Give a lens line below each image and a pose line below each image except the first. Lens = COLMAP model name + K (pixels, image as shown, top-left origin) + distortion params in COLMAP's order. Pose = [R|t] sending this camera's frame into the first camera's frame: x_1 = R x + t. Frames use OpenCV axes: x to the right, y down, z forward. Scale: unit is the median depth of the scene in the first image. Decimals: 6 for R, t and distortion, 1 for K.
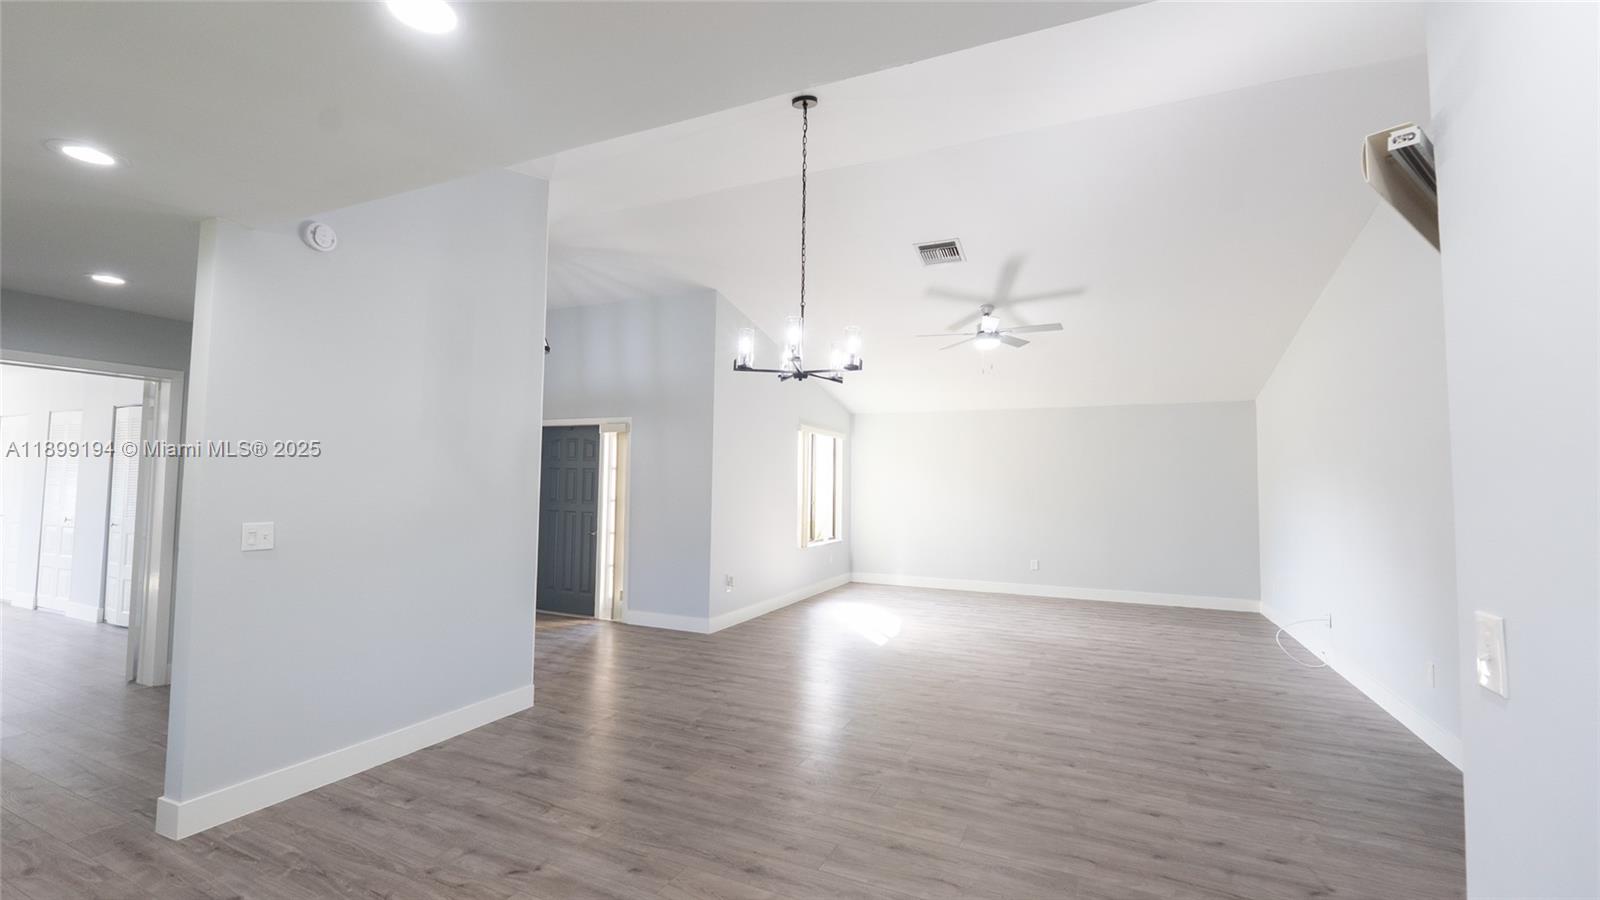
lens RADIAL K [[665.7, 0, 784.9], [0, 665.7, 445.8], [0, 0, 1]] dist [-0.010219, 0.001326]
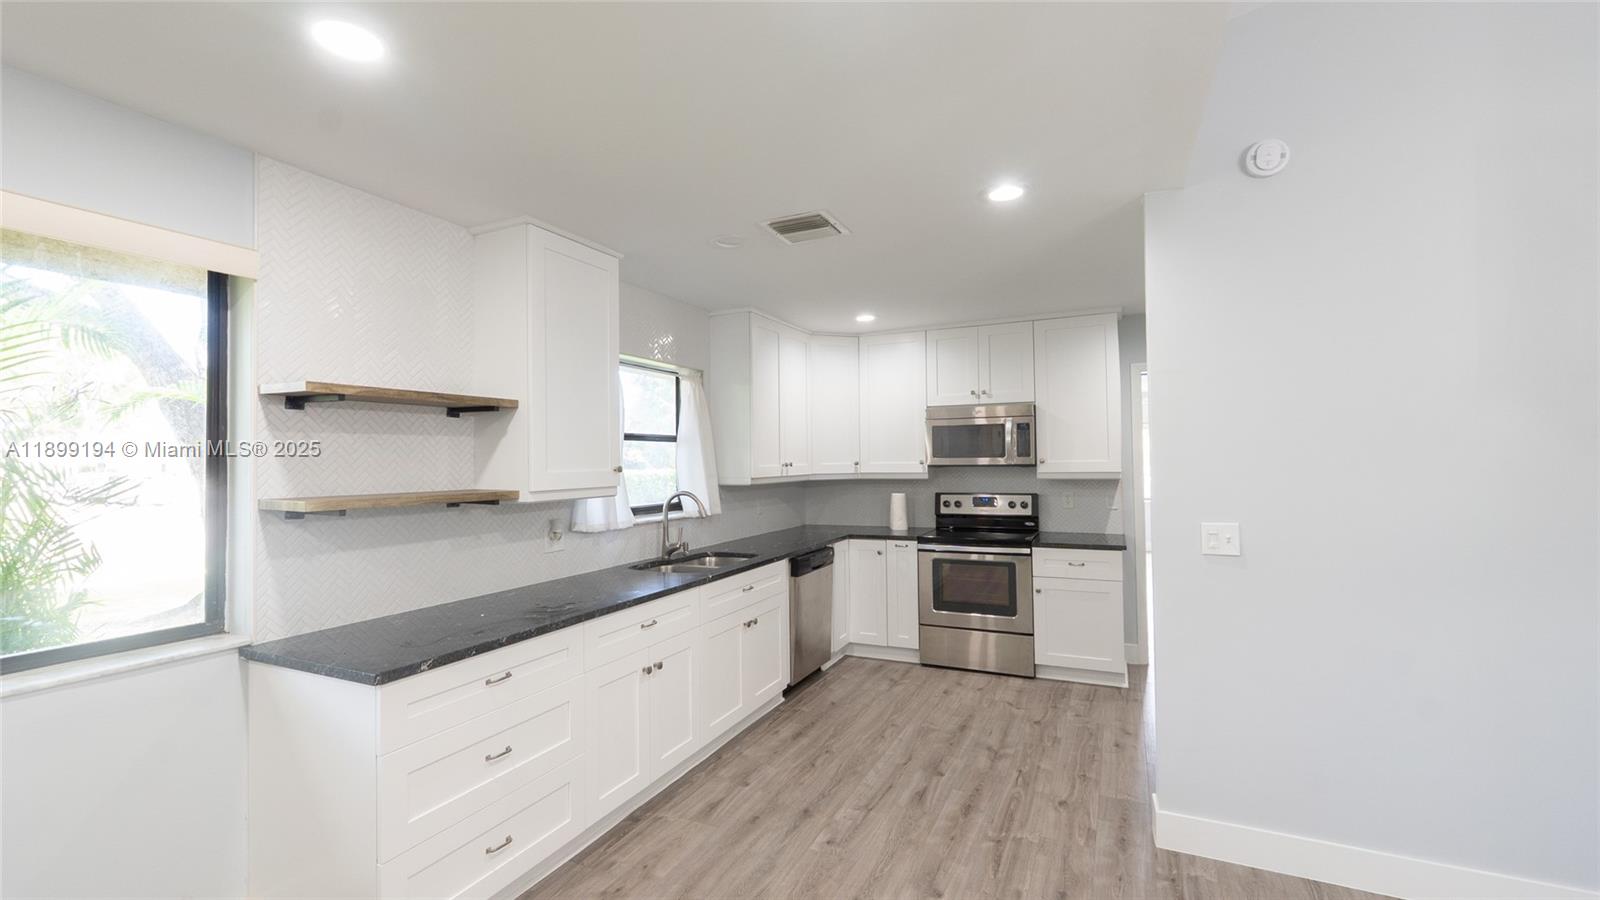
lens RADIAL K [[665.7, 0, 793.2], [0, 665.7, 444.9], [0, 0, 1]] dist [-0.010219, 0.001326]
pose [[-0.002084, -0.037641, -0.999289, 0.048842], [0.068388, 0.996946, -0.037695, 0.007905], [0.997657, -0.068418, 0.000497, 0.354704]]
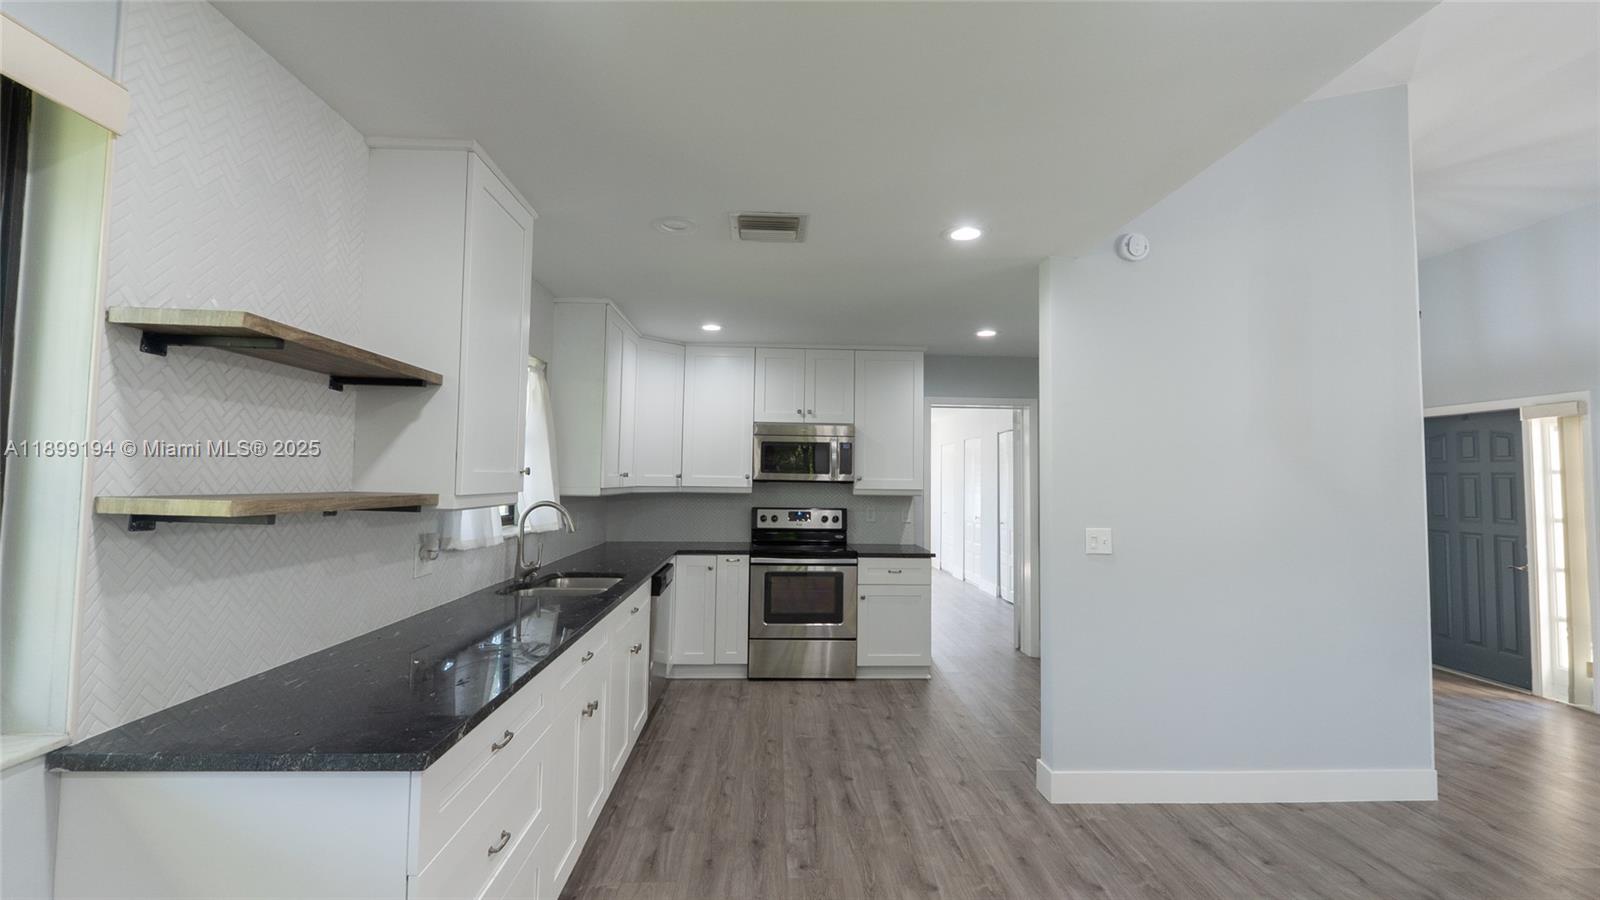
lens RADIAL K [[665.7, 0, 799.1], [0, 665.7, 445.1], [0, 0, 1]] dist [-0.010219, 0.001326]
pose [[0.462713, -0.054624, -0.884824, -0.050847], [0.041532, 0.998340, -0.039912, 0.003789], [0.885535, -0.018281, 0.464213, 0.062096]]
